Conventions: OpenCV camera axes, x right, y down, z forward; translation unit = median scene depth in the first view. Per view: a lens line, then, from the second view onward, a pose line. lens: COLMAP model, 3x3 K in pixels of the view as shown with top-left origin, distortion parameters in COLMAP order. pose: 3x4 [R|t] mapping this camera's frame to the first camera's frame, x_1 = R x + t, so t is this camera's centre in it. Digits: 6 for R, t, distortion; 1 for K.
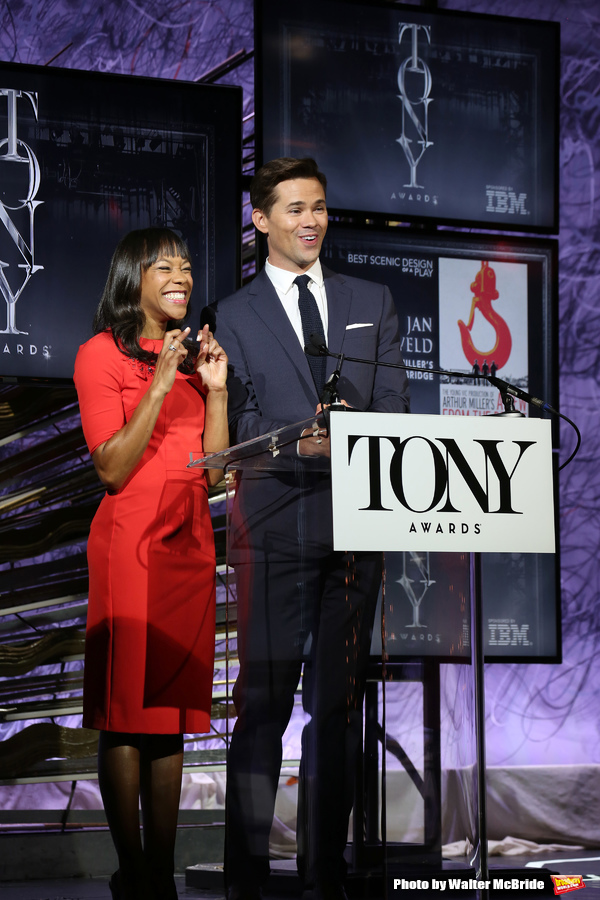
lens RADIAL K [[3218.1, 0, 298.2], [0, 3218.1, 451.9], [0, 0, 1]] dist [0.723209, 1.169616]
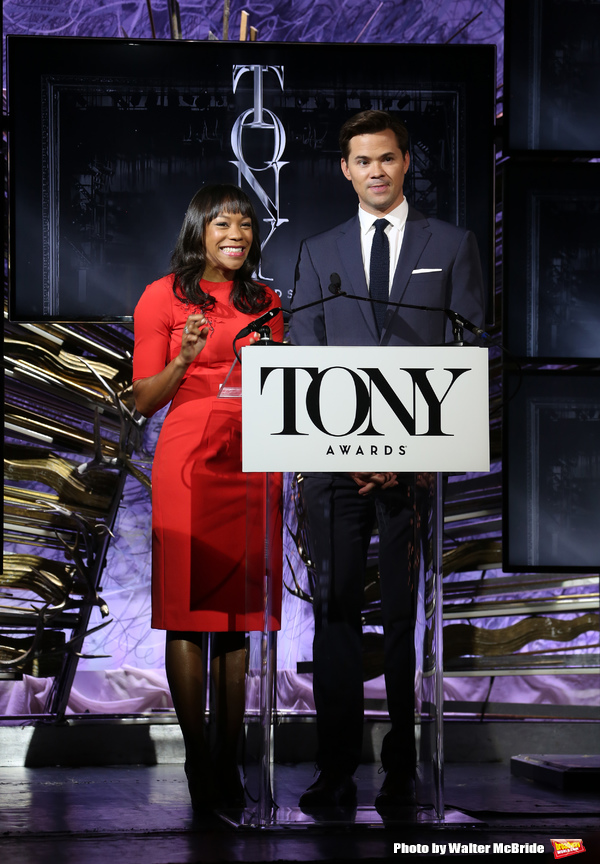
lens RADIAL K [[2937.9, 0, 298.1], [0, 2937.9, 430.0], [0, 0, 1]] dist [0.395671, 0.566285]
pose [[0.906749, -0.011758, -0.421507, 0.417225], [0.019230, 0.999724, 0.013480, 0.002749], [0.421232, -0.020329, 0.906725, 0.081998]]
